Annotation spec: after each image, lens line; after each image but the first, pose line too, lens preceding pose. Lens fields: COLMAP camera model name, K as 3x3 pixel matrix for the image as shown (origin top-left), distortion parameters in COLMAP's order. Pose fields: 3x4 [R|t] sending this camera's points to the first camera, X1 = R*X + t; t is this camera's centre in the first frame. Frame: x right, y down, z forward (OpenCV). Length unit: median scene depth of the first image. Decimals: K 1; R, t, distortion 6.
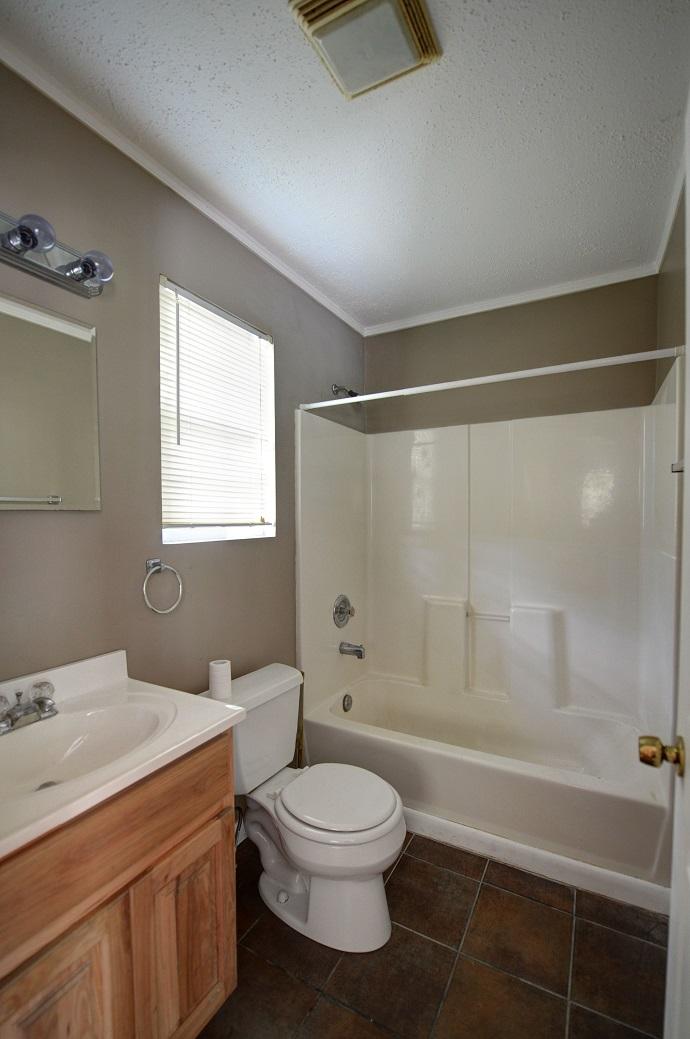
lens RADIAL K [[453.4, 0, 344.6], [0, 453.4, 530.1], [0, 0, 1]] dist [-0.013875, -0.002356]
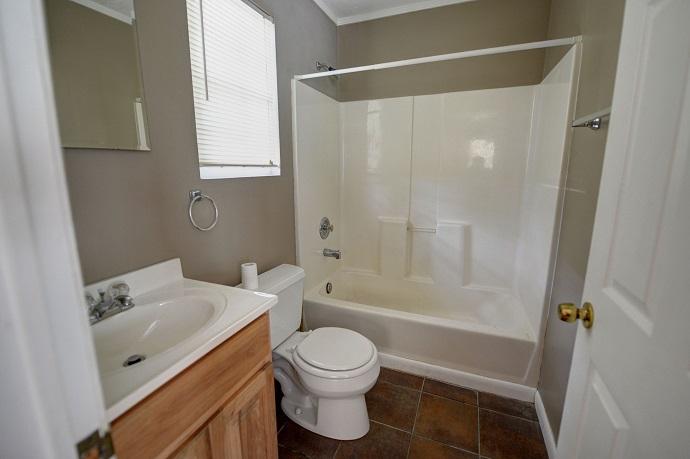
lens RADIAL K [[301.1, 0, 345.0], [0, 301.1, 222.9], [0, 0, 1]] dist [-0.013875, -0.002356]
pose [[0.994086, -0.017573, 0.107164, -0.077932], [0.000618, 0.987720, 0.156231, 0.020337], [-0.108593, -0.155240, 0.981890, 0.074592]]
